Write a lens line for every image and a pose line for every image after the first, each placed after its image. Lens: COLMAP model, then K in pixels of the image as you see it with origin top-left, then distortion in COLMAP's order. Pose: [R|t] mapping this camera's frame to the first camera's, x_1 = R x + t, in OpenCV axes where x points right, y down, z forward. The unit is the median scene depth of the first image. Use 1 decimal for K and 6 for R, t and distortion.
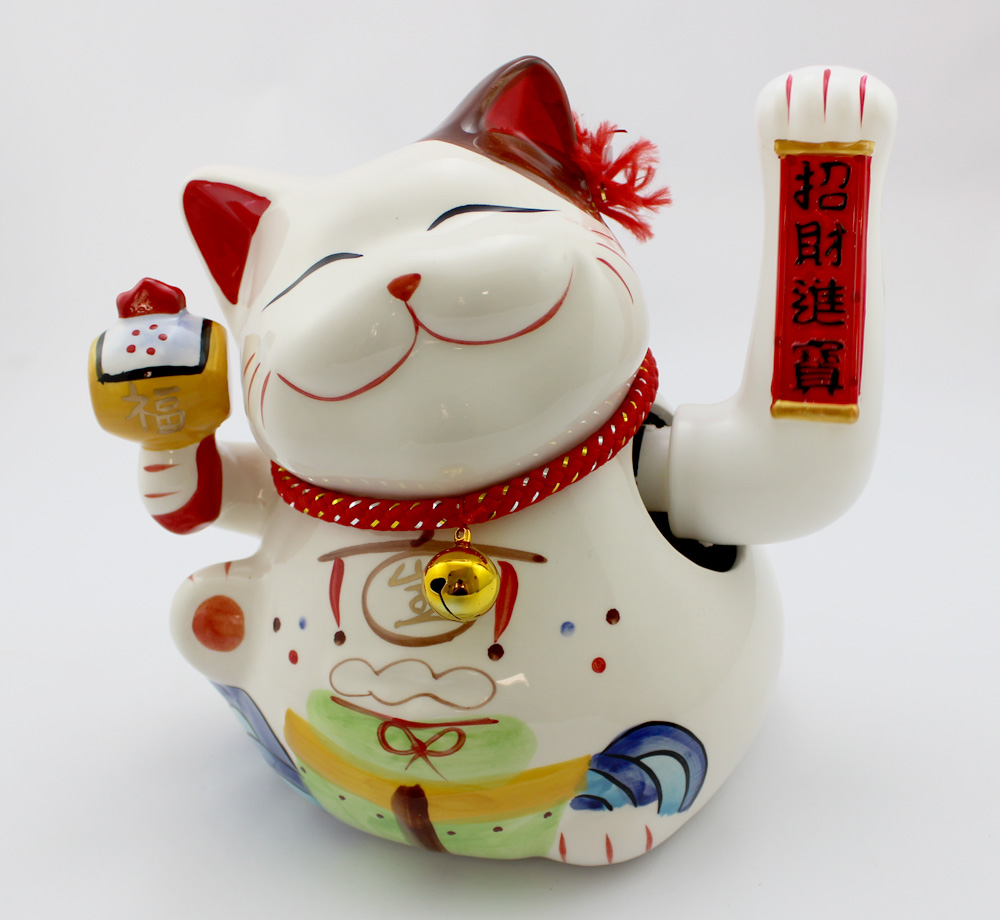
lens RADIAL K [[1133.2, 0, 540.5], [0, 1133.2, 433.6], [0, 0, 1]] dist [-0.140388, 0.006096]
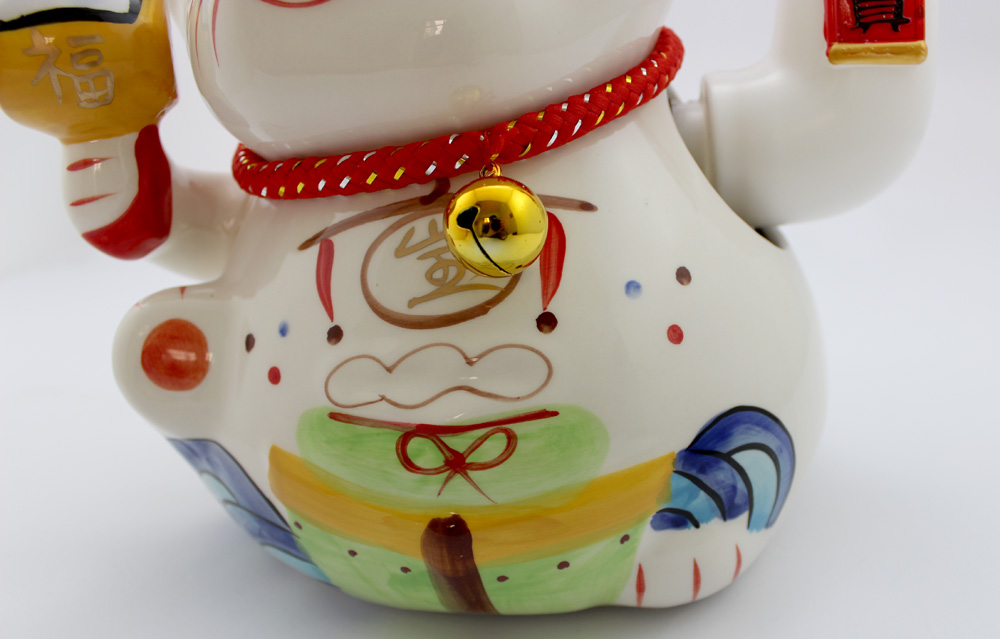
lens RADIAL K [[855.5, 0, 572.7], [0, 855.5, 349.3], [0, 0, 1]] dist [-0.178341, 0.147842]
pose [[0.986097, -0.082100, 0.144472, -0.103556], [0.085299, 0.996226, -0.016077, 0.215333], [-0.142606, 0.028177, 0.989378, 0.413254]]
